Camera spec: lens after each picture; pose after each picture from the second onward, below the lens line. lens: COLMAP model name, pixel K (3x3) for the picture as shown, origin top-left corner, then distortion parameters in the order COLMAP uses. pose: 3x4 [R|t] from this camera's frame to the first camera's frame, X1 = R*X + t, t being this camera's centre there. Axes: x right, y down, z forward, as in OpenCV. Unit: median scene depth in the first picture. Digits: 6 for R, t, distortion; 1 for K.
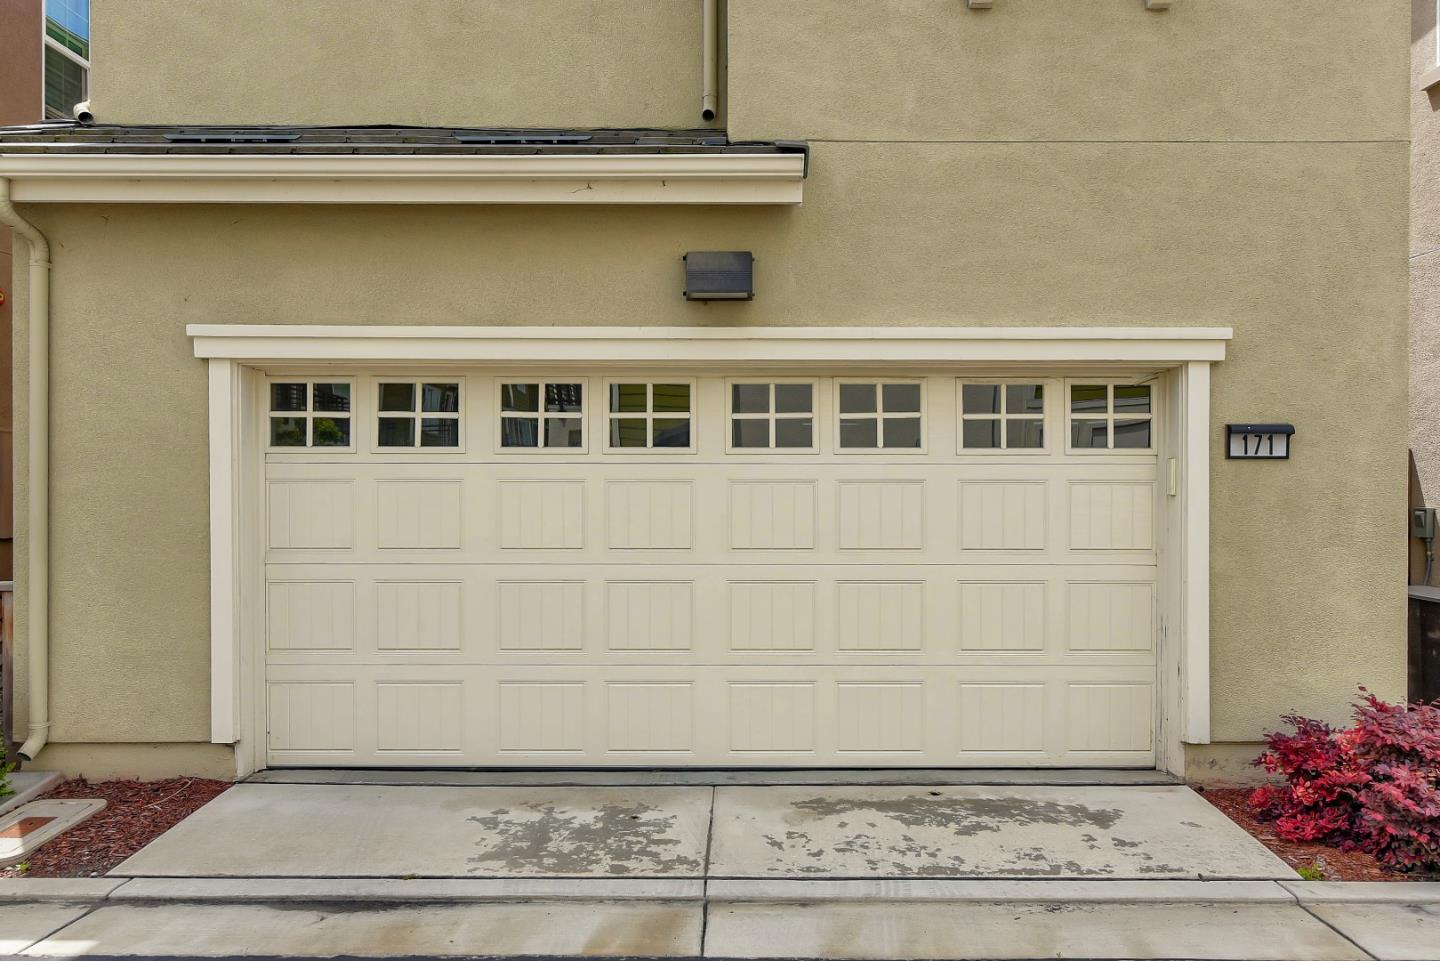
lens RADIAL K [[852.0, 0, 720.0], [0, 852.0, 480.5], [0, 0, 1]] dist [0.000941, 0.000499]
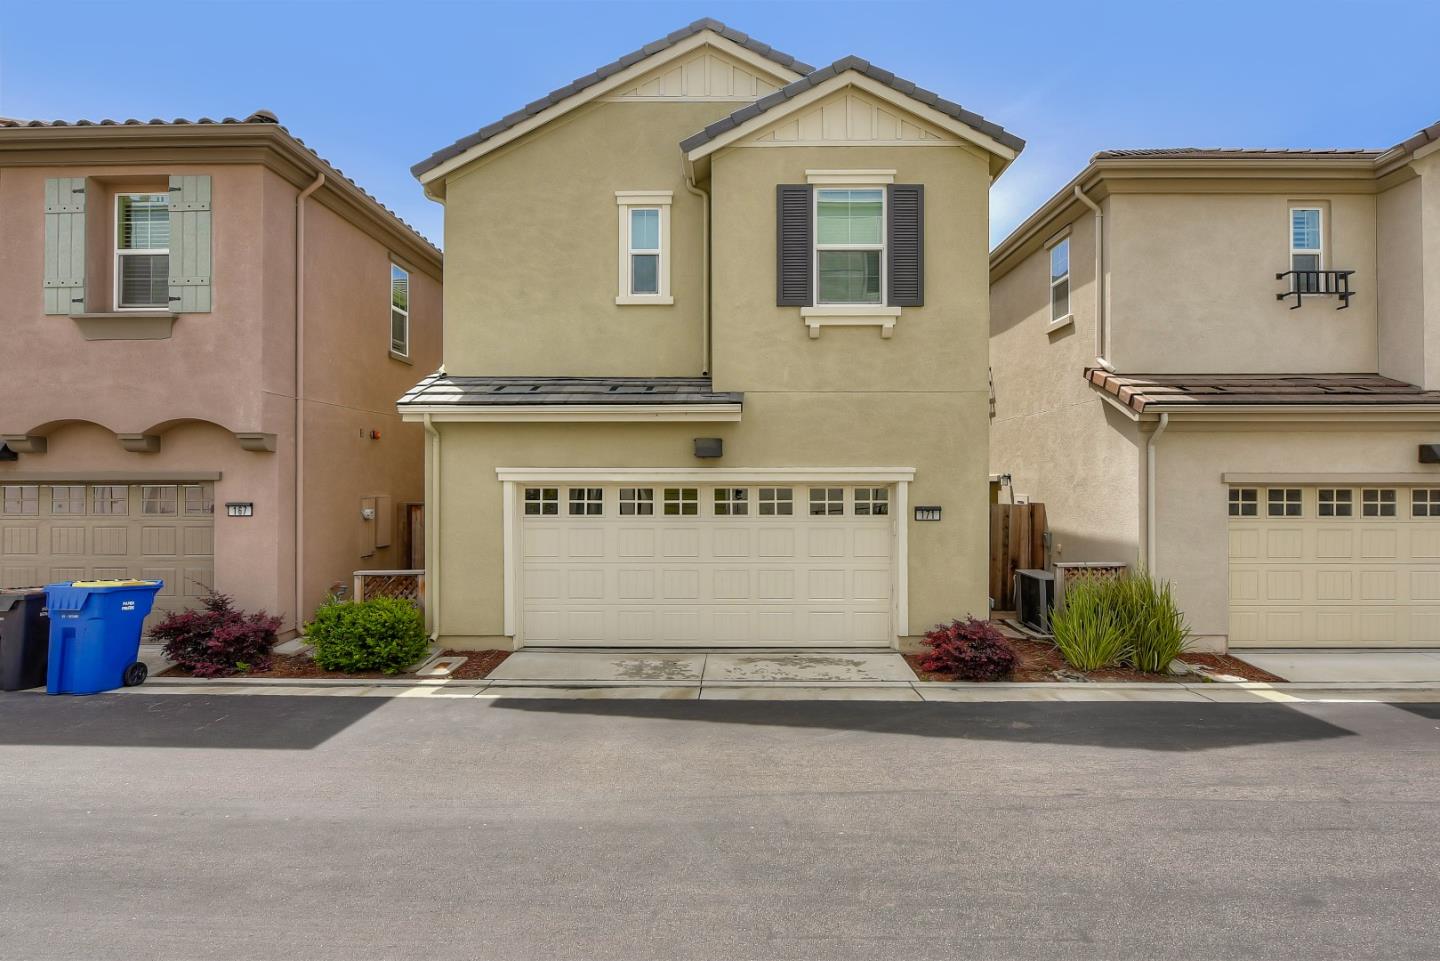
lens RADIAL K [[633.6, 0, 723.5], [0, 633.6, 473.9], [0, 0, 1]] dist [-0.001309, -0.000243]
pose [[0.999931, -0.001980, -0.011593, 0.062861], [0.001882, 0.999962, -0.008486, -0.145514], [0.011609, 0.008463, 0.999897, -0.835792]]
